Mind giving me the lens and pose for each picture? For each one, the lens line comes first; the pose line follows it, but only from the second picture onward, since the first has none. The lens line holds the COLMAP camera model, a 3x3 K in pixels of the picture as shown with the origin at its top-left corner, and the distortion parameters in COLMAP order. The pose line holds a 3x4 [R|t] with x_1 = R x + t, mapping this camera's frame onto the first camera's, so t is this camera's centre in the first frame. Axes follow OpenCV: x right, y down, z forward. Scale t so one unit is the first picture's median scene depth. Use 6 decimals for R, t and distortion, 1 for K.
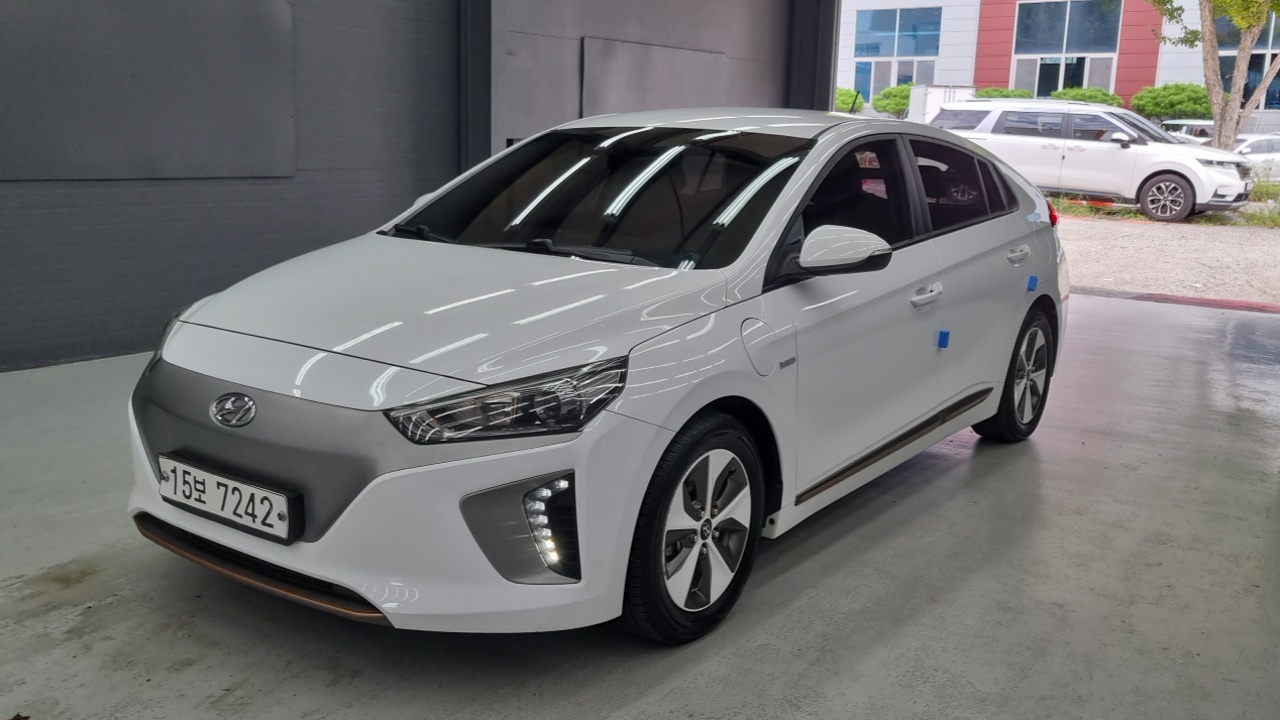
lens RADIAL K [[1049.6, 0, 640.0], [0, 1049.6, 360.0], [0, 0, 1]] dist [0.032202, 0.001499]
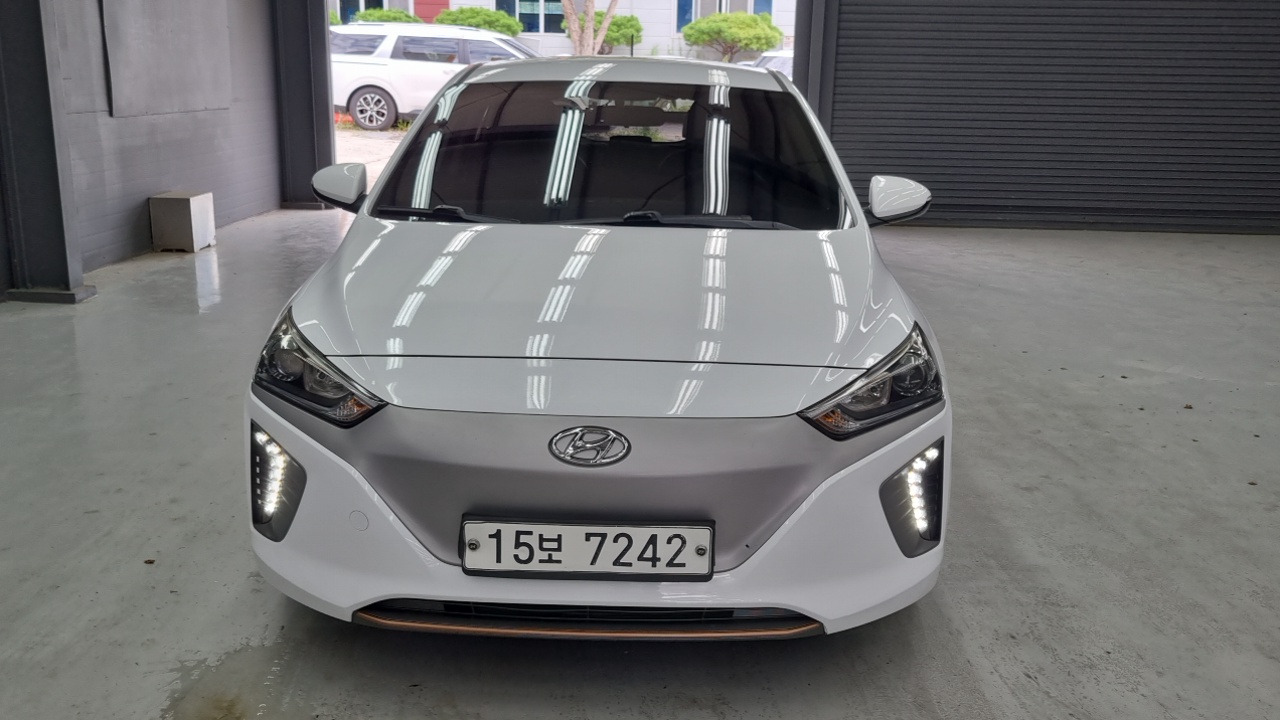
lens RADIAL K [[1083.5, 0, 601.0], [0, 1083.5, 355.9], [0, 0, 1]] dist [0.007749, 0.001702]
pose [[0.841903, -0.151313, 0.517980, -0.808191], [0.120469, 0.988359, 0.092915, -0.103100], [-0.526010, -0.015825, 0.850331, 0.252819]]
